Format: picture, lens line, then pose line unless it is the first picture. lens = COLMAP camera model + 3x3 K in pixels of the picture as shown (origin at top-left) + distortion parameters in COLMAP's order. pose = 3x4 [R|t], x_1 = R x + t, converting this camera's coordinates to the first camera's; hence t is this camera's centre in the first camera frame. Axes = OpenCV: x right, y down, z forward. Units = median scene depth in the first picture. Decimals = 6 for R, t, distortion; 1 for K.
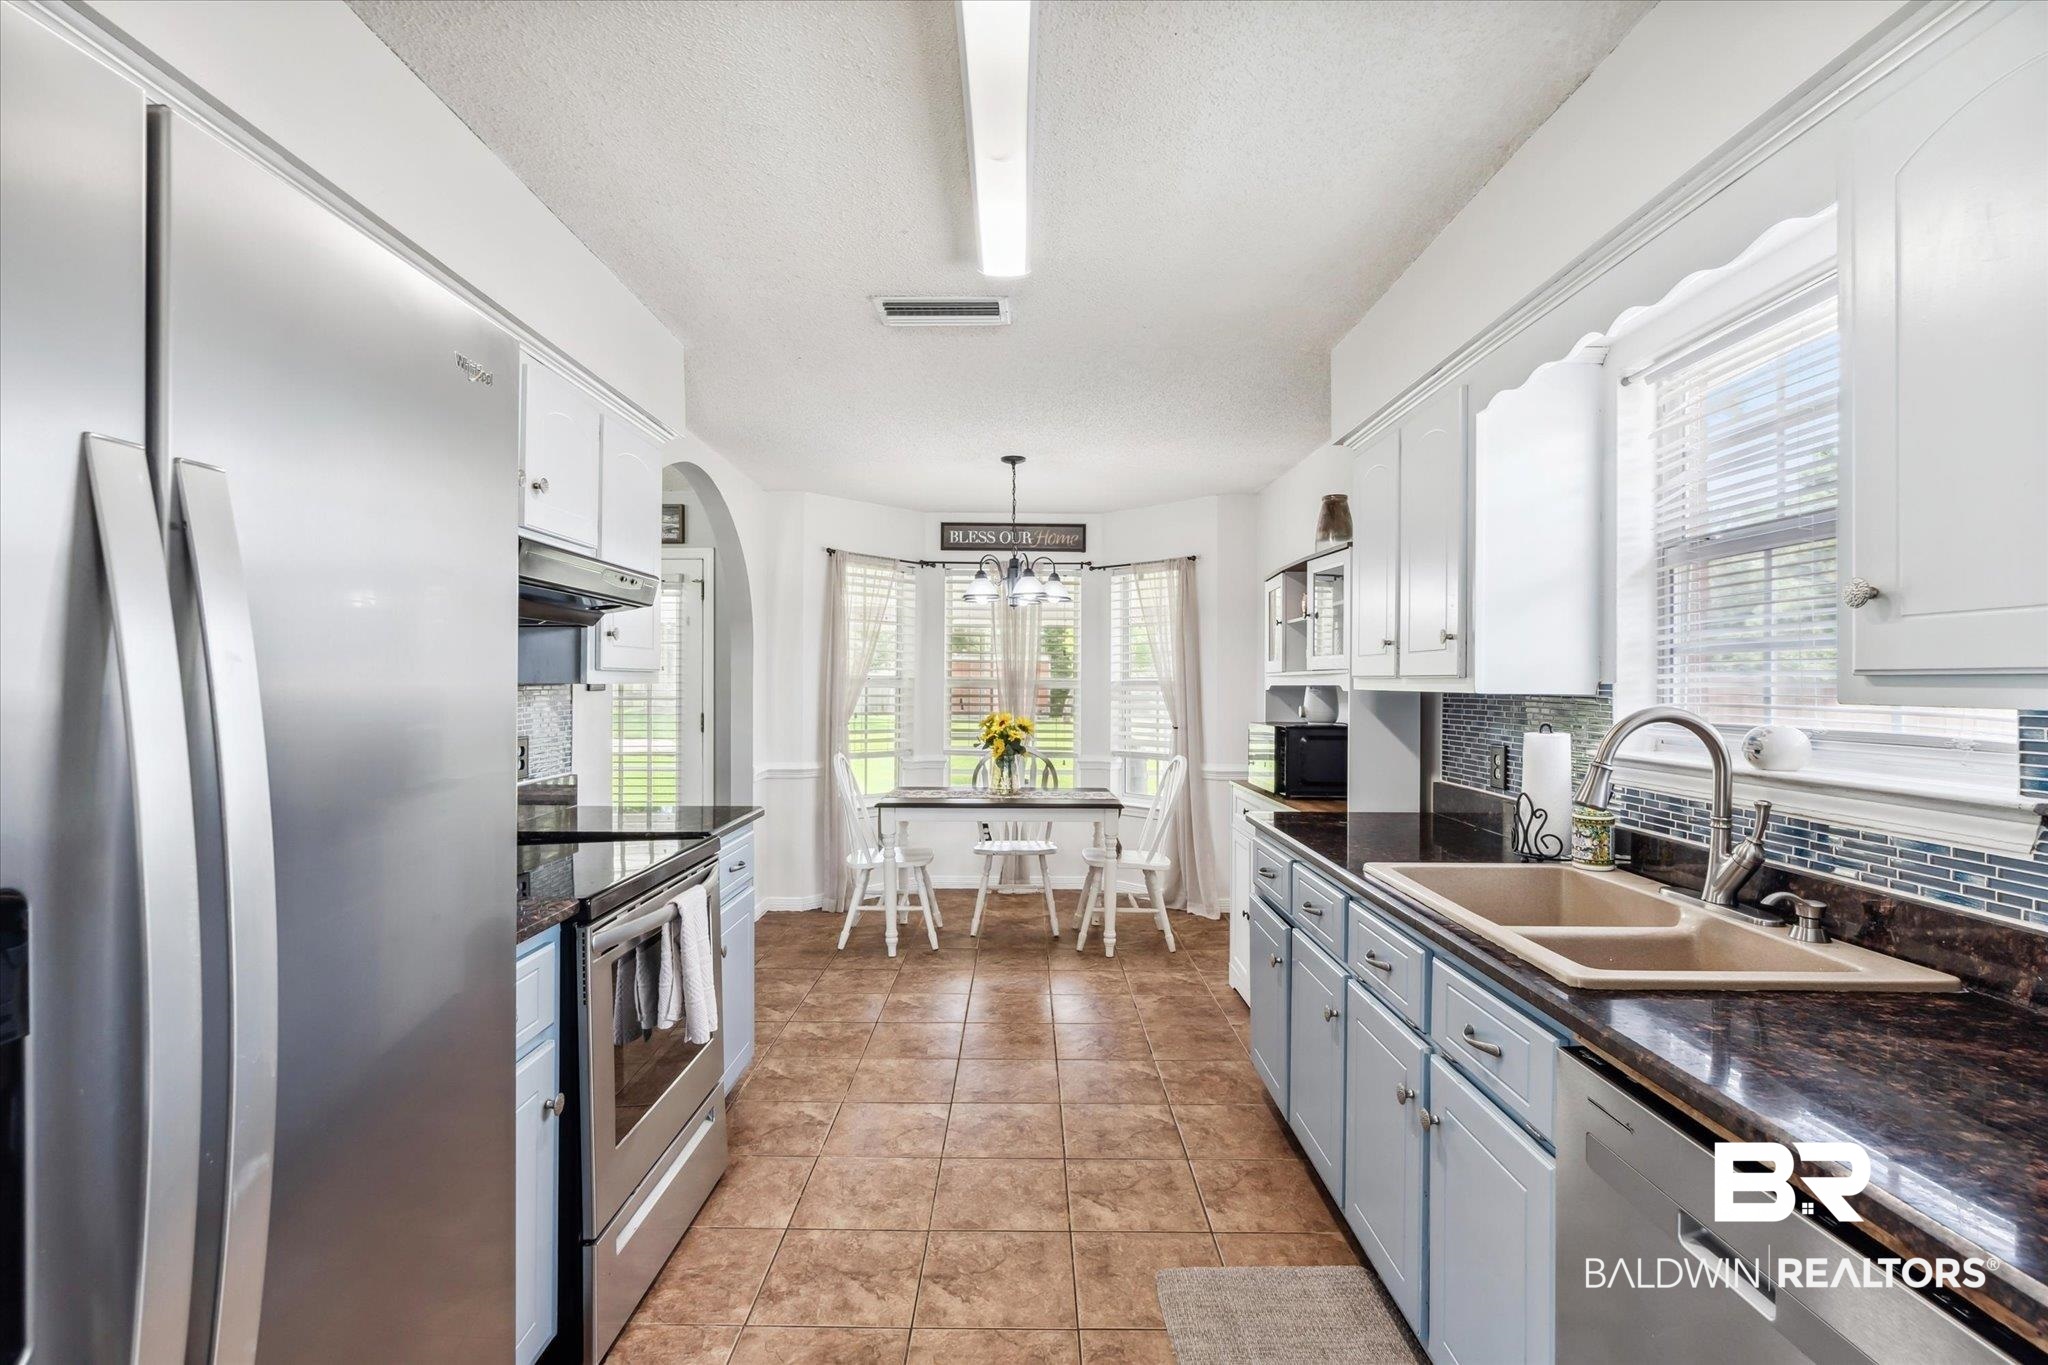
lens RADIAL K [[957.2, 0, 1024.0], [0, 957.2, 682.5], [0, 0, 1]] dist [0.000277, 0.000021]
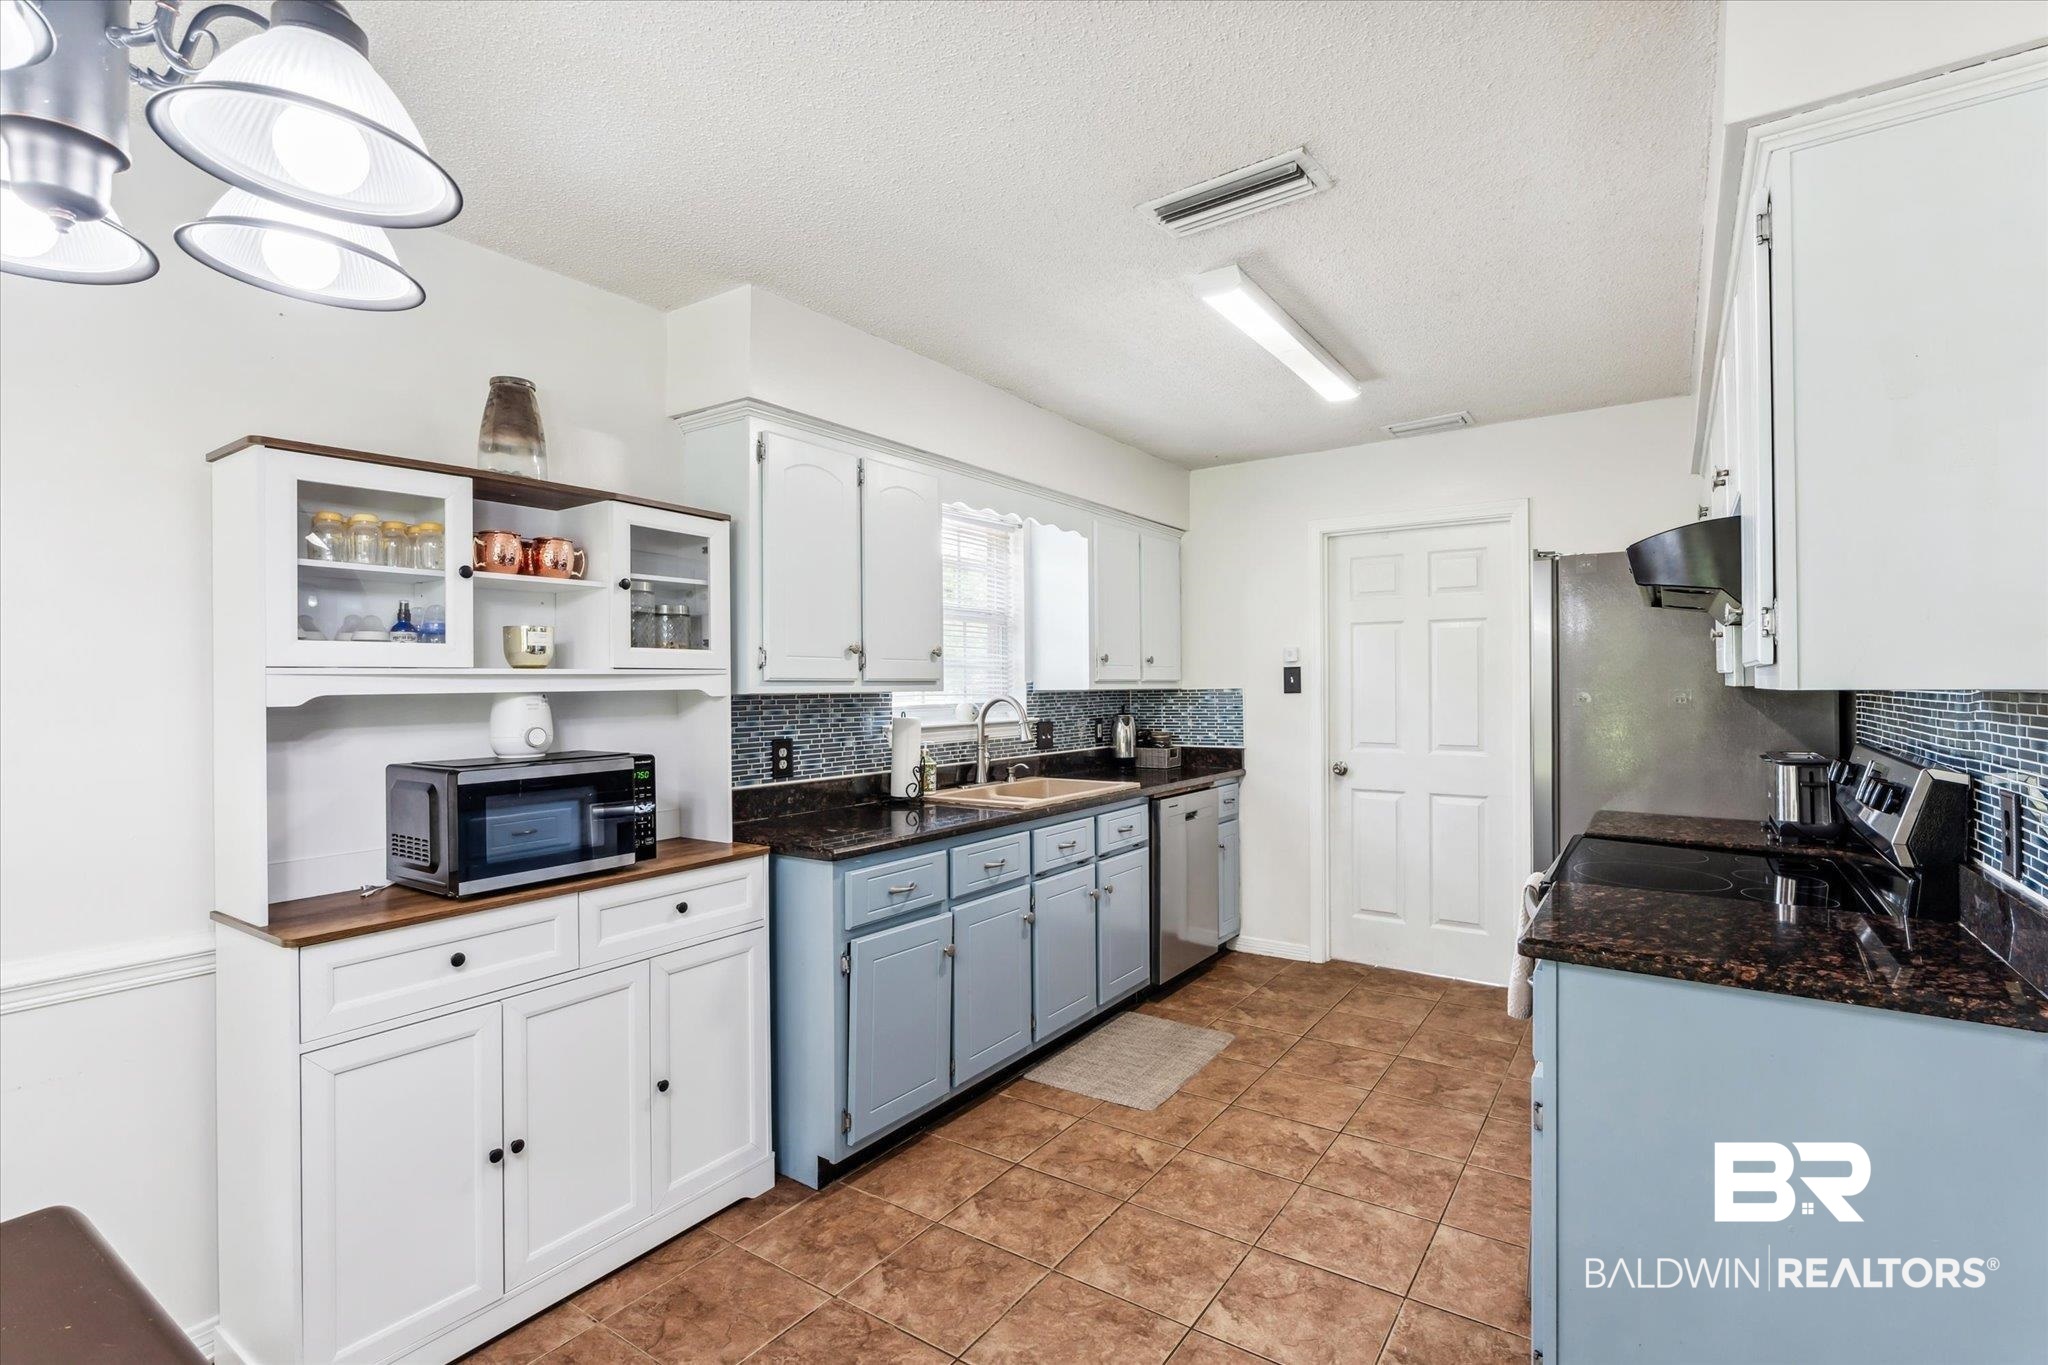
lens RADIAL K [[937.3, 0, 1029.8], [0, 937.3, 666.3], [0, 0, 1]] dist [-0.002794, -0.000045]
pose [[-0.825032, 0.012153, 0.564955, -0.452095], [0.002677, 0.999842, -0.017598, -0.004086], [-0.565080, -0.013006, -0.824934, 2.050300]]
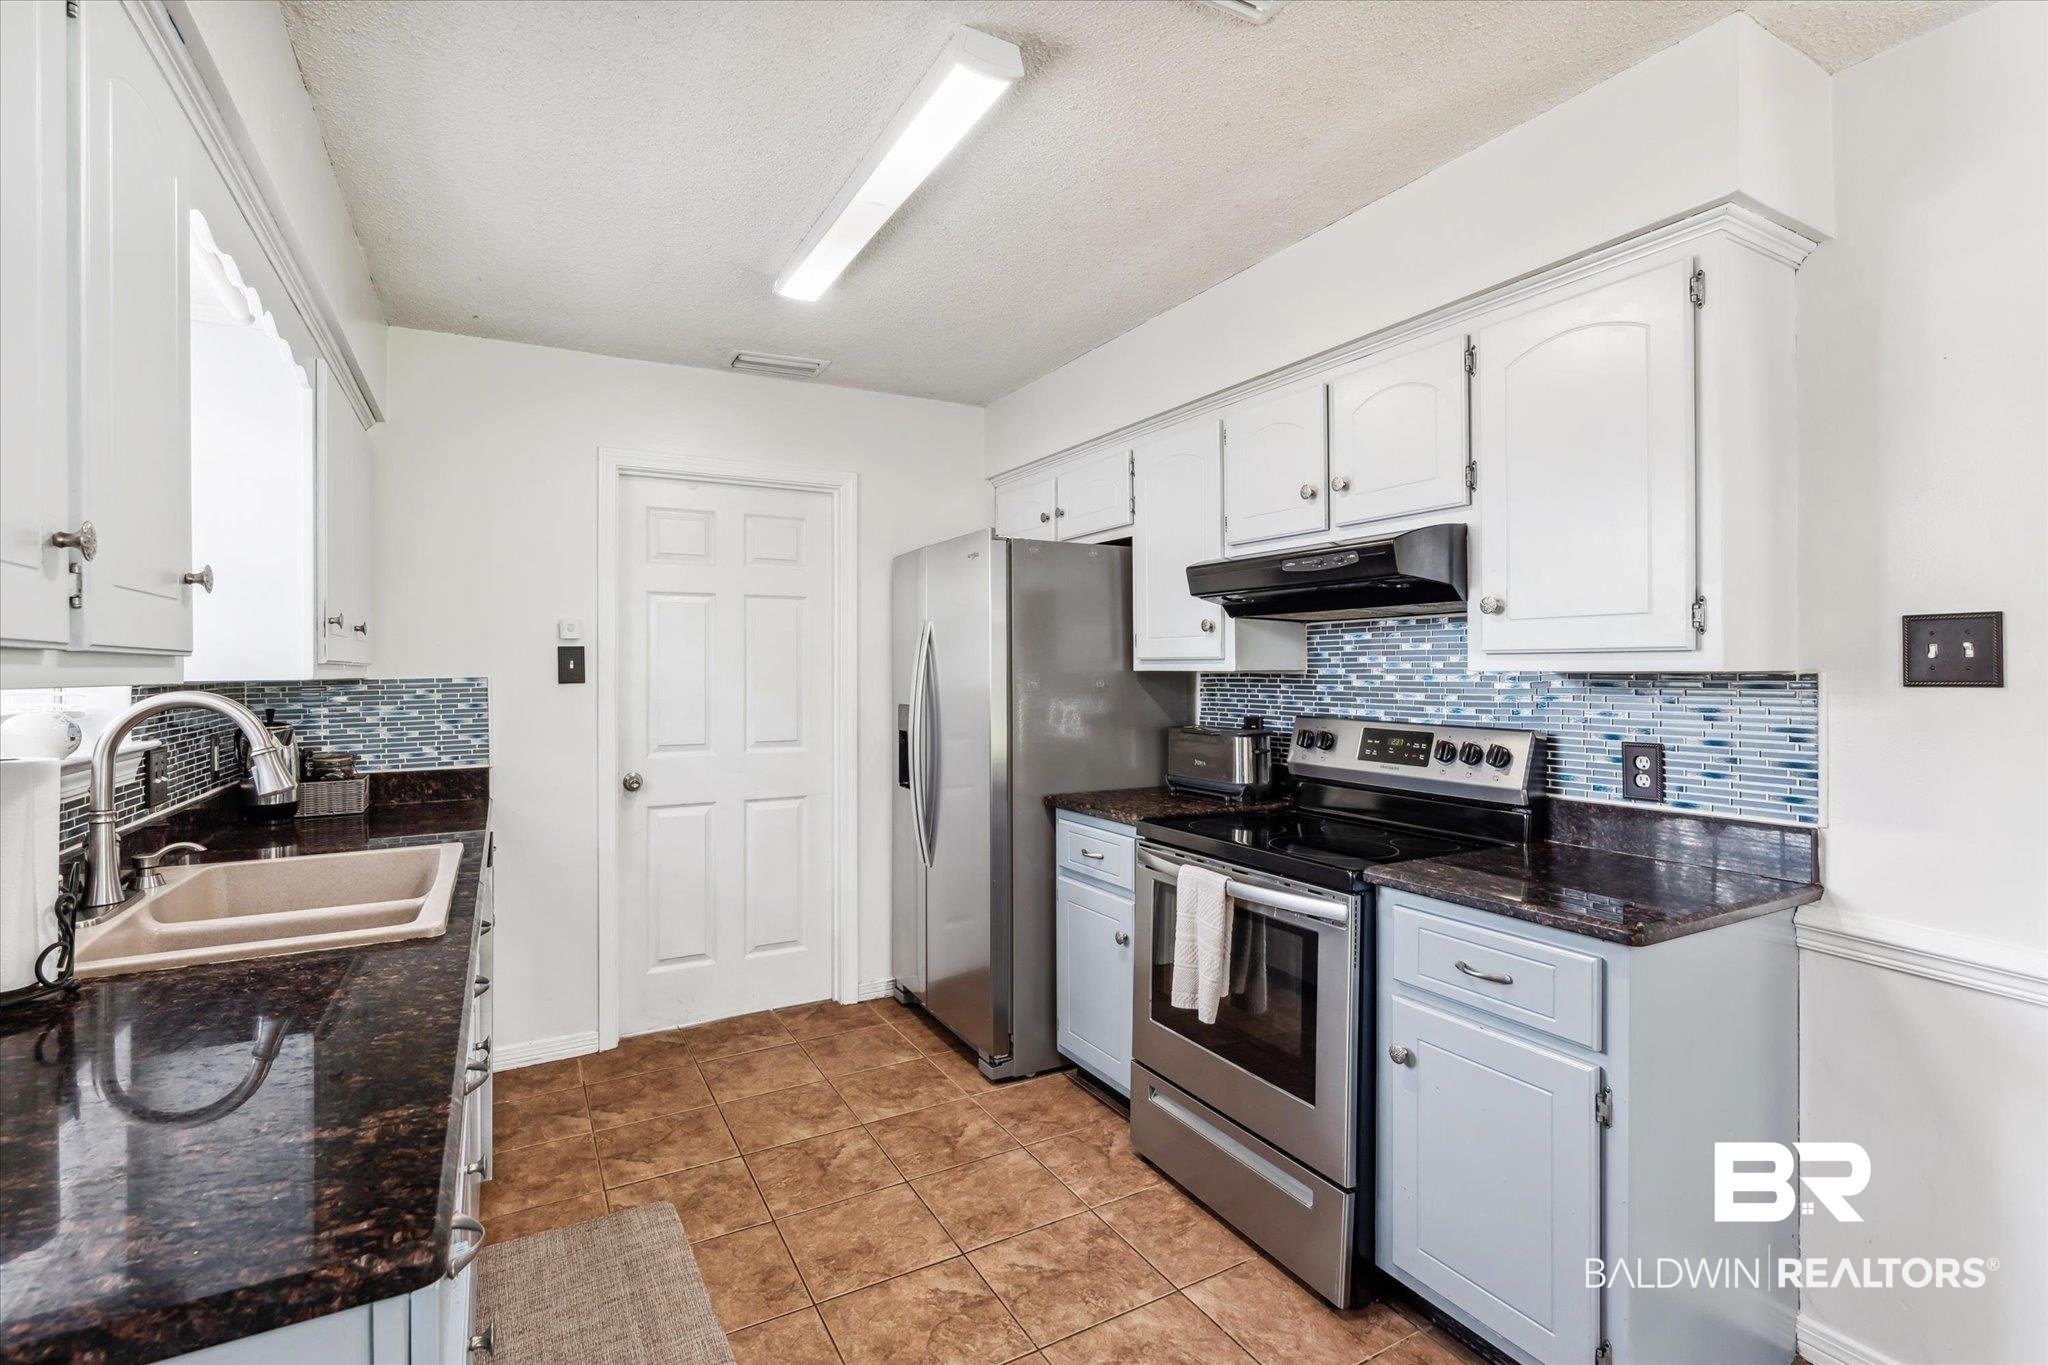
lens RADIAL K [[937.3, 0, 1029.8], [0, 937.3, 666.3], [0, 0, 1]] dist [-0.002794, -0.000045]
pose [[-0.872641, -0.001765, -0.488359, 0.290069], [0.000416, 0.999990, -0.004358, 0.000455], [0.488362, -0.004006, -0.872632, 1.667758]]
